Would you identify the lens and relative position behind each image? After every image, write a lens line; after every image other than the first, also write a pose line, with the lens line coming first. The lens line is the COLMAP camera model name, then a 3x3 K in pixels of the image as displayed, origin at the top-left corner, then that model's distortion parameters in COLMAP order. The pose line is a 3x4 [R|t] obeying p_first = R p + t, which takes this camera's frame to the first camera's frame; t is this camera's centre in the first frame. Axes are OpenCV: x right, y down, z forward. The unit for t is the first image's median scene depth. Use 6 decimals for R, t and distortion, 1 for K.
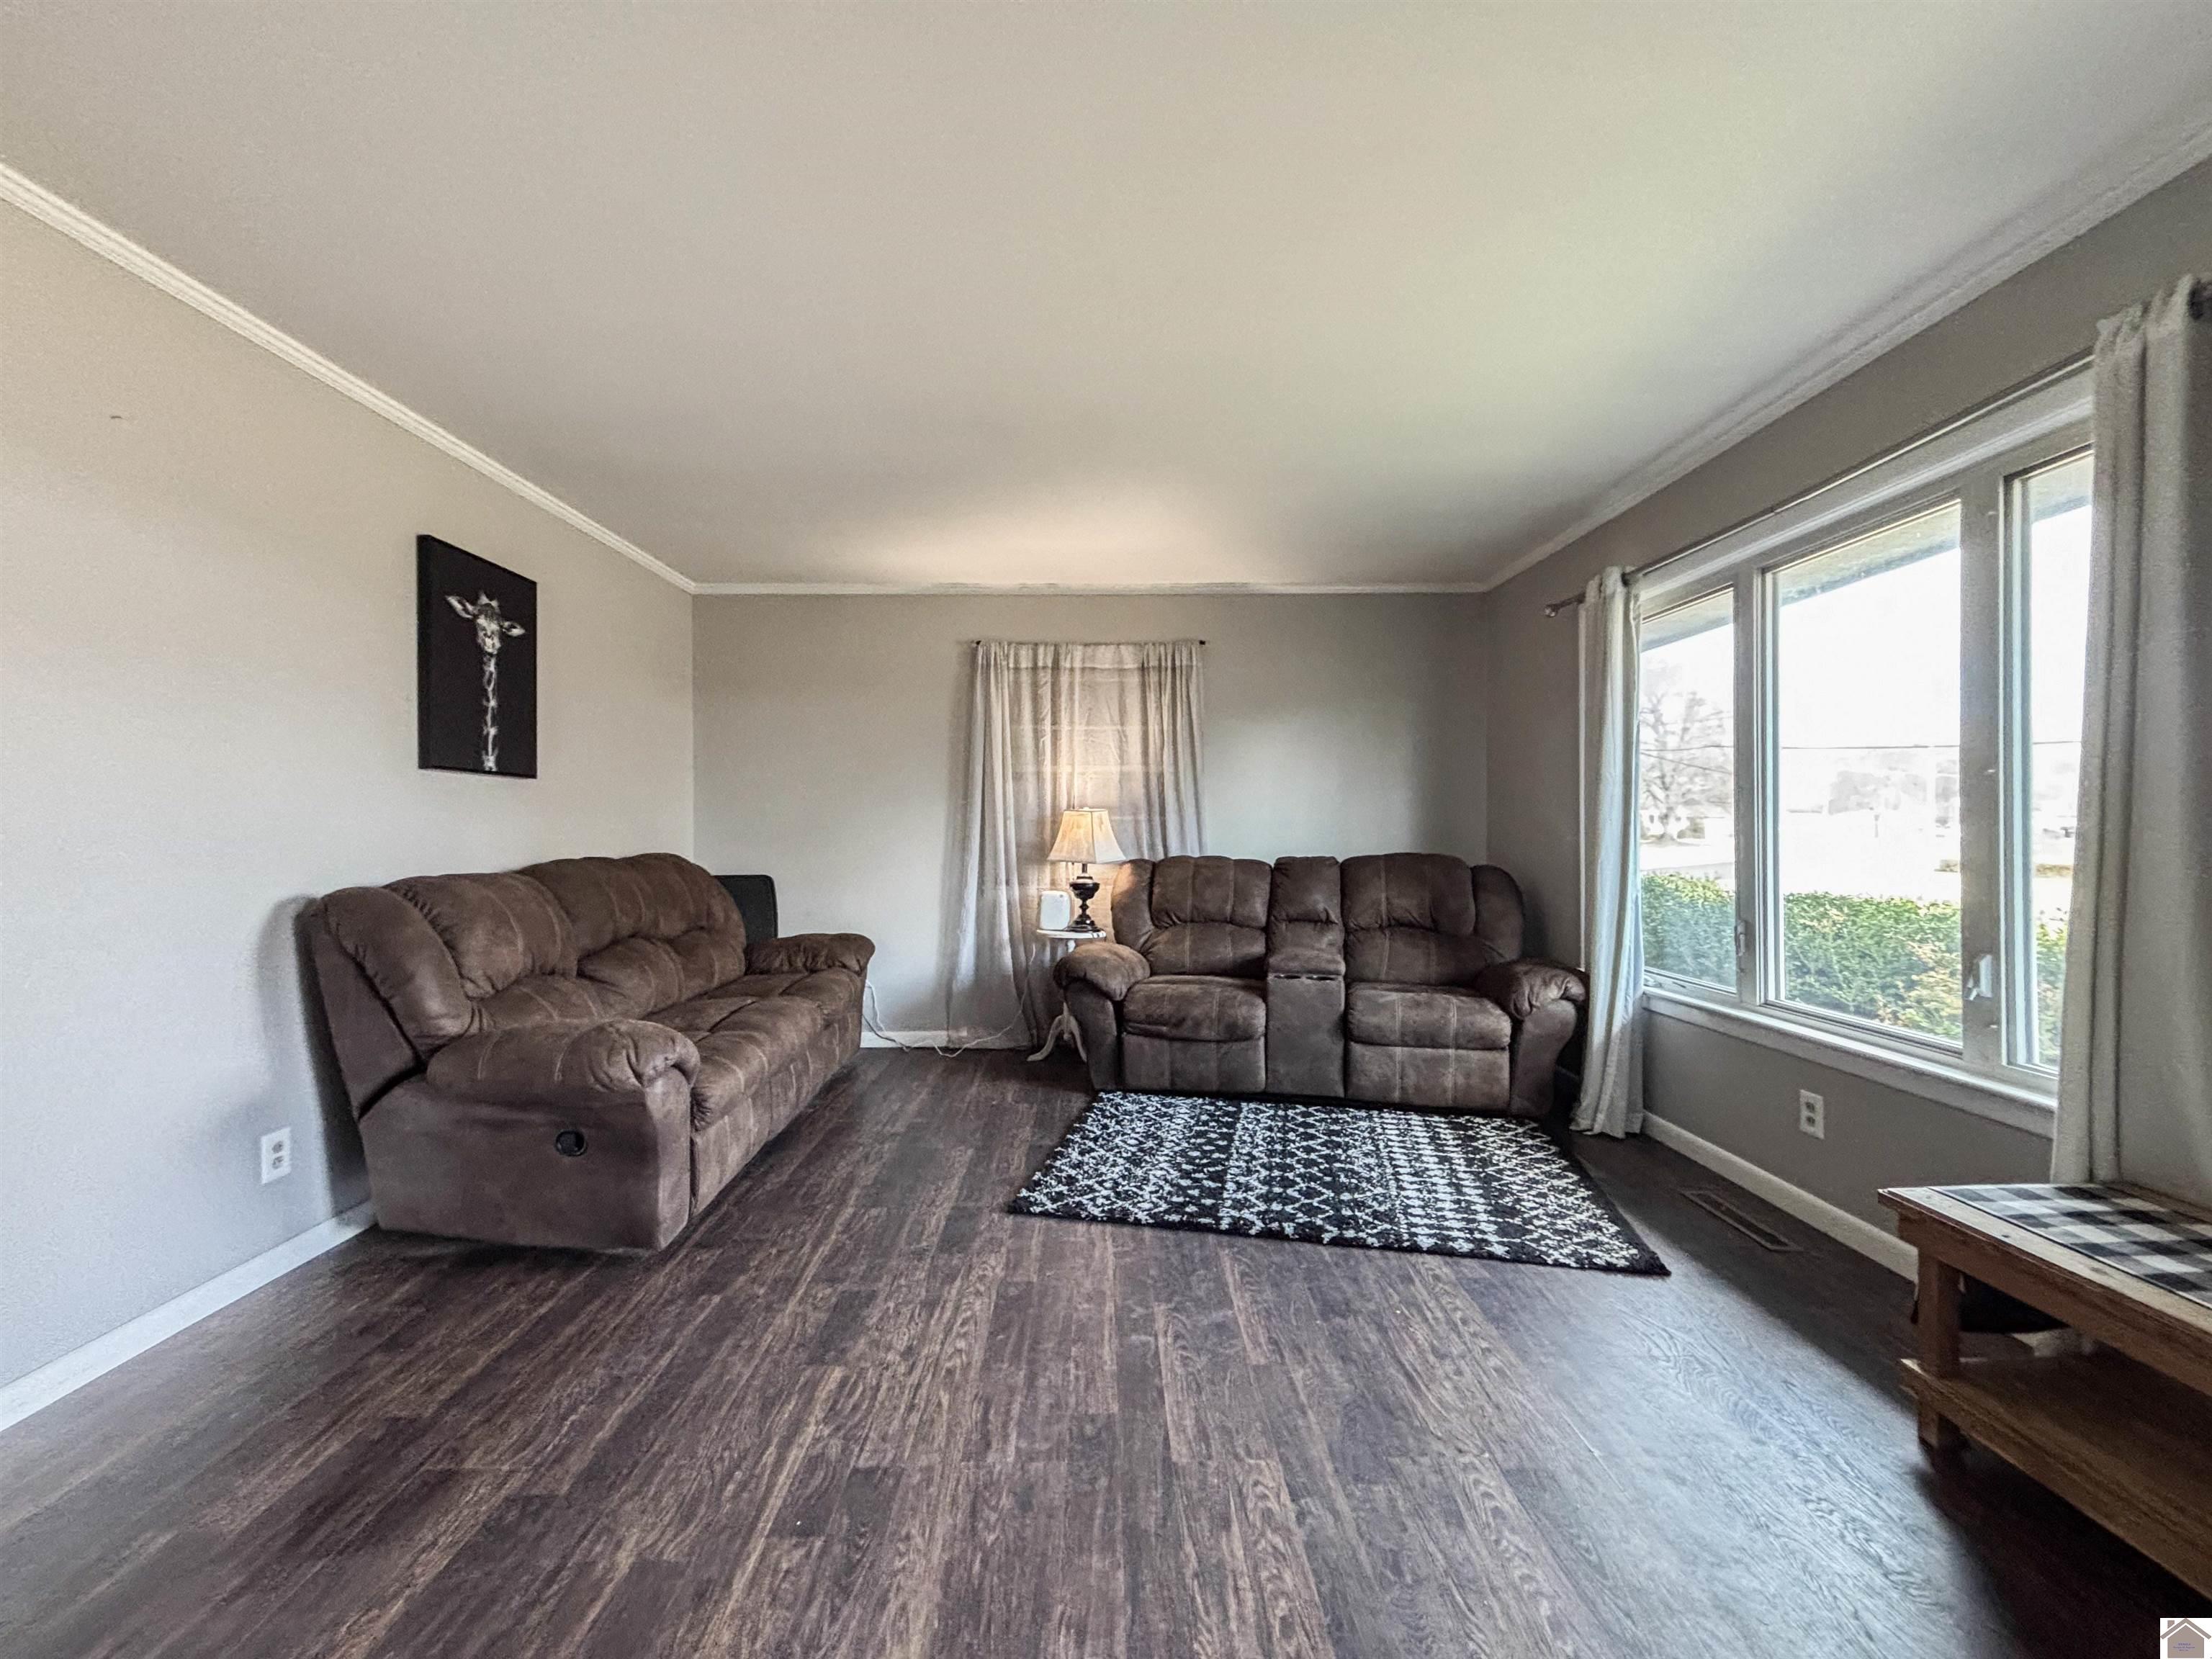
lens RADIAL K [[899.4, 0, 1106.0], [0, 899.4, 829.5], [0, 0, 1]] dist [-0.000291, -0.000042]
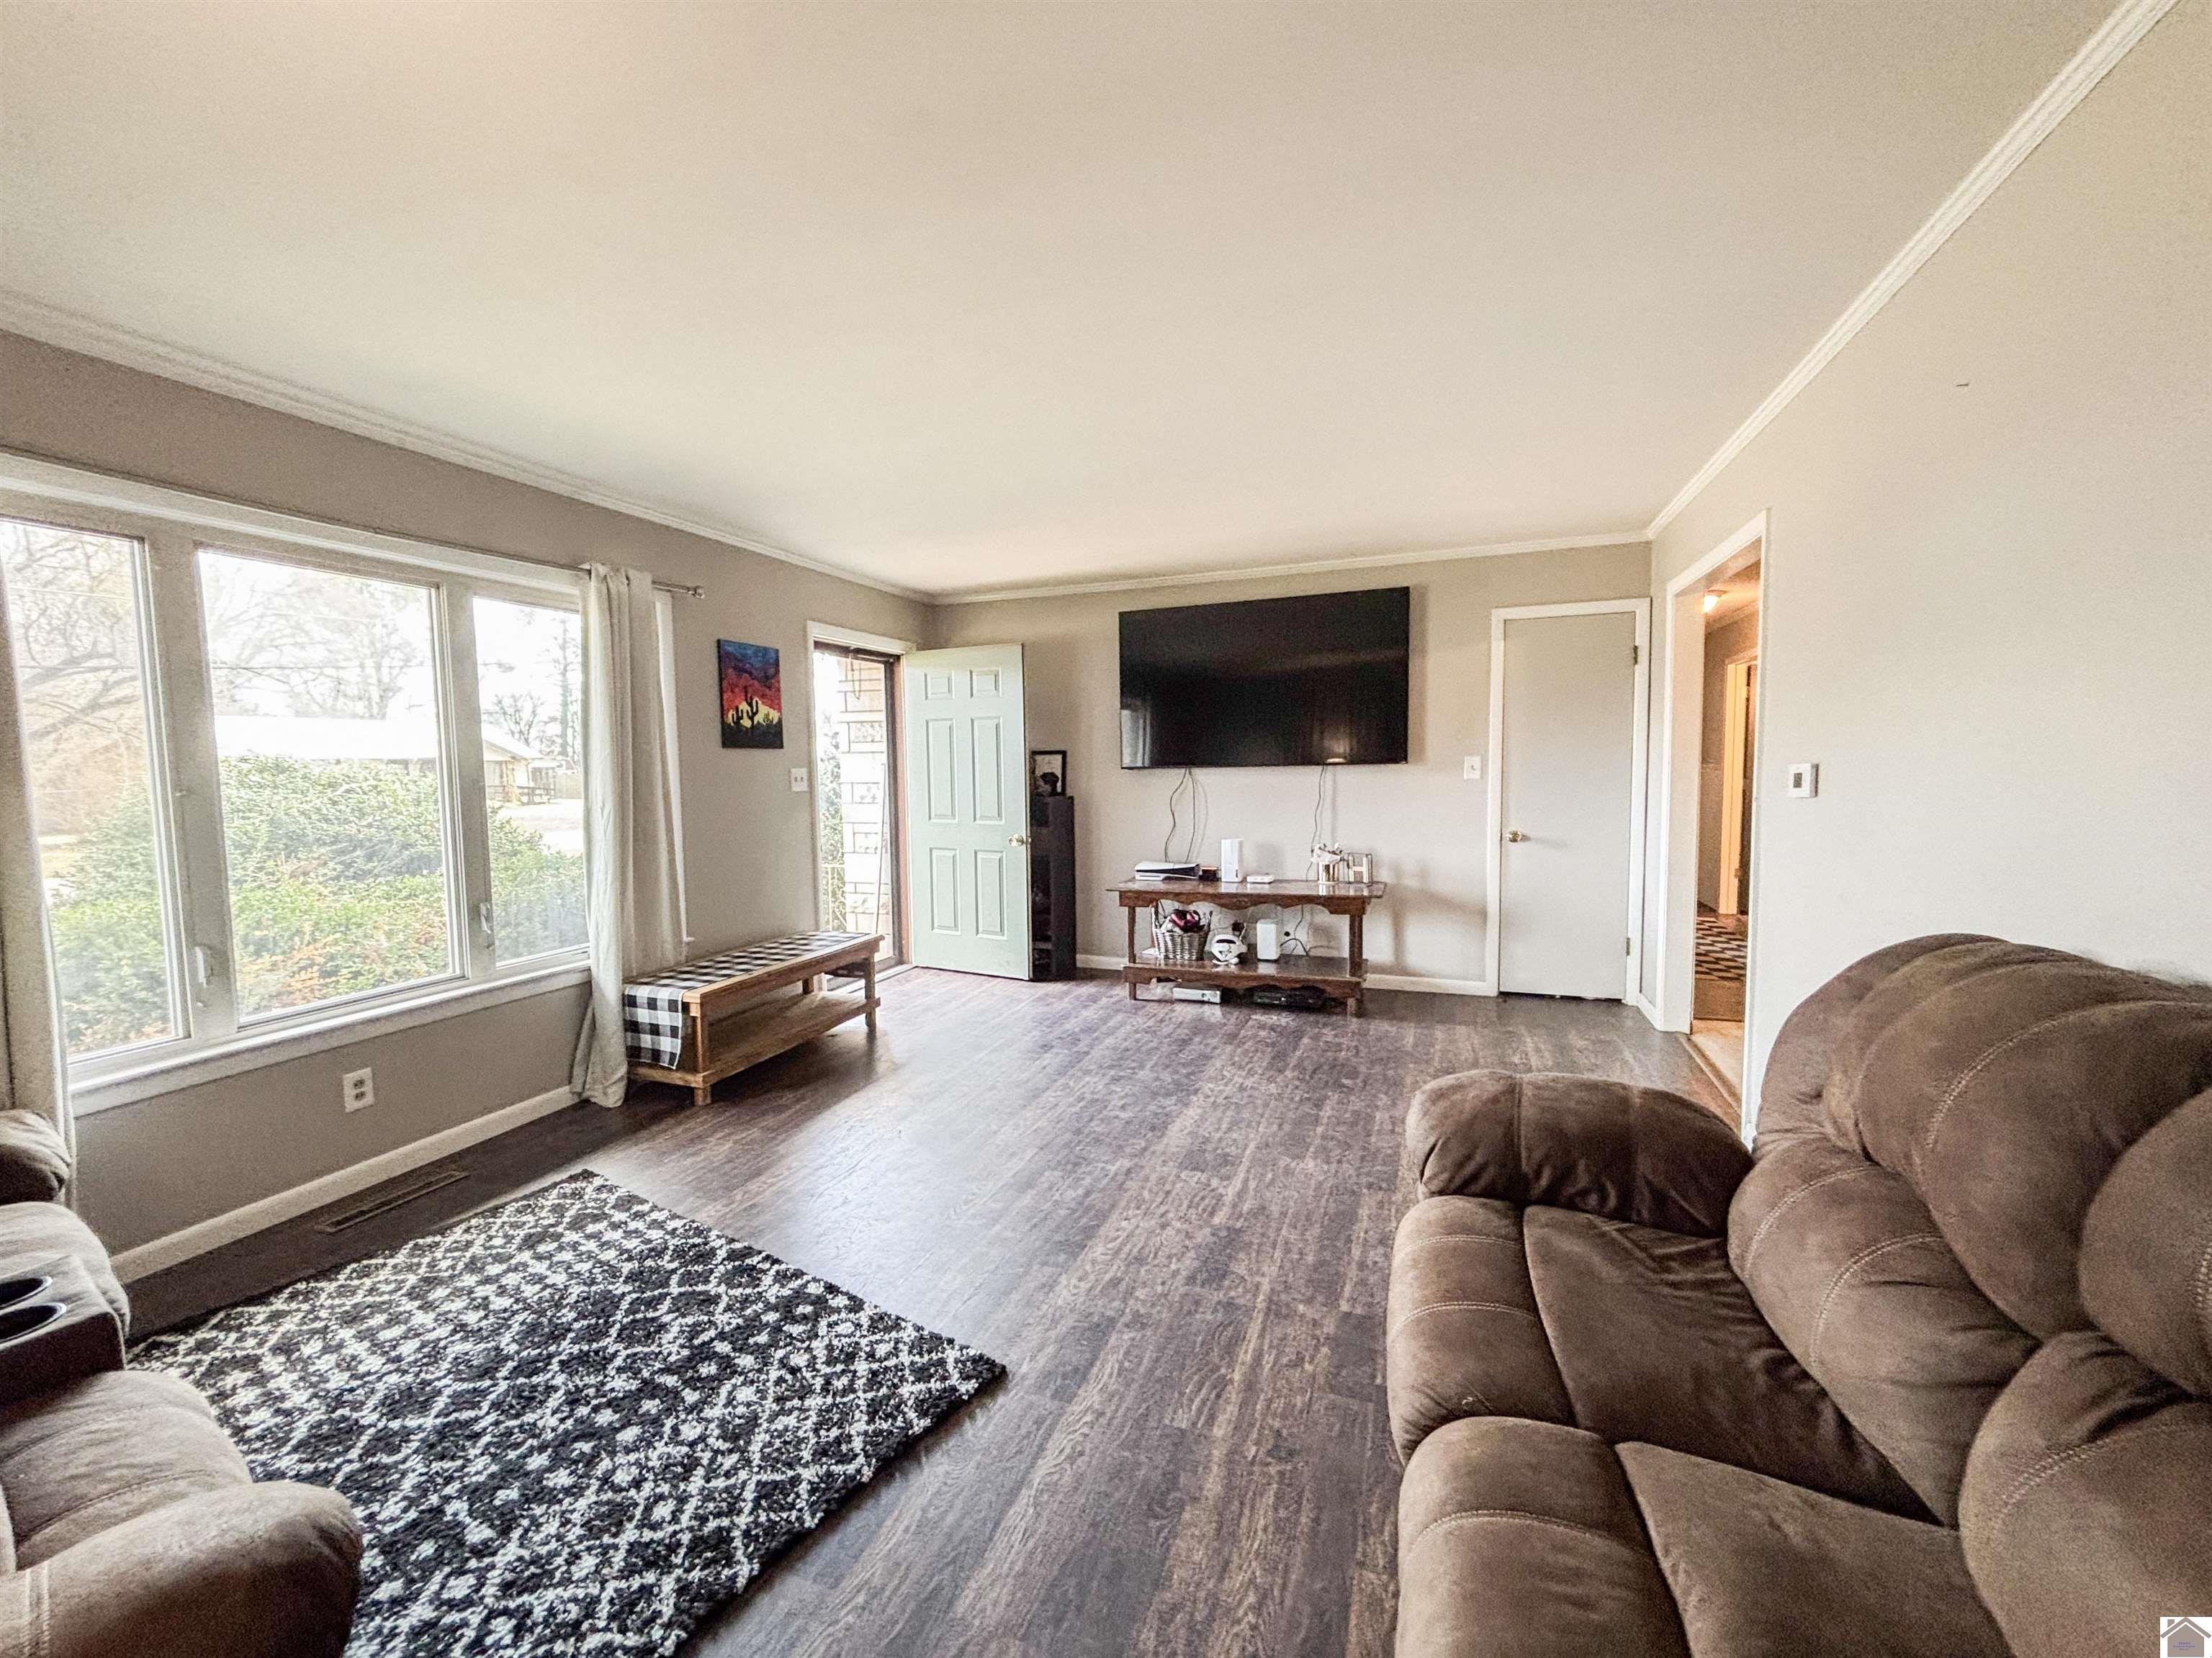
lens RADIAL K [[899.3, 0, 1106.0], [0, 899.3, 829.0], [0, 0, 1]] dist [-0.000291, -0.000042]
pose [[-0.934398, -0.008236, 0.356135, -0.438904], [0.019300, 0.997094, 0.073697, -0.061688], [-0.355707, 0.075736, -0.931524, 1.611773]]
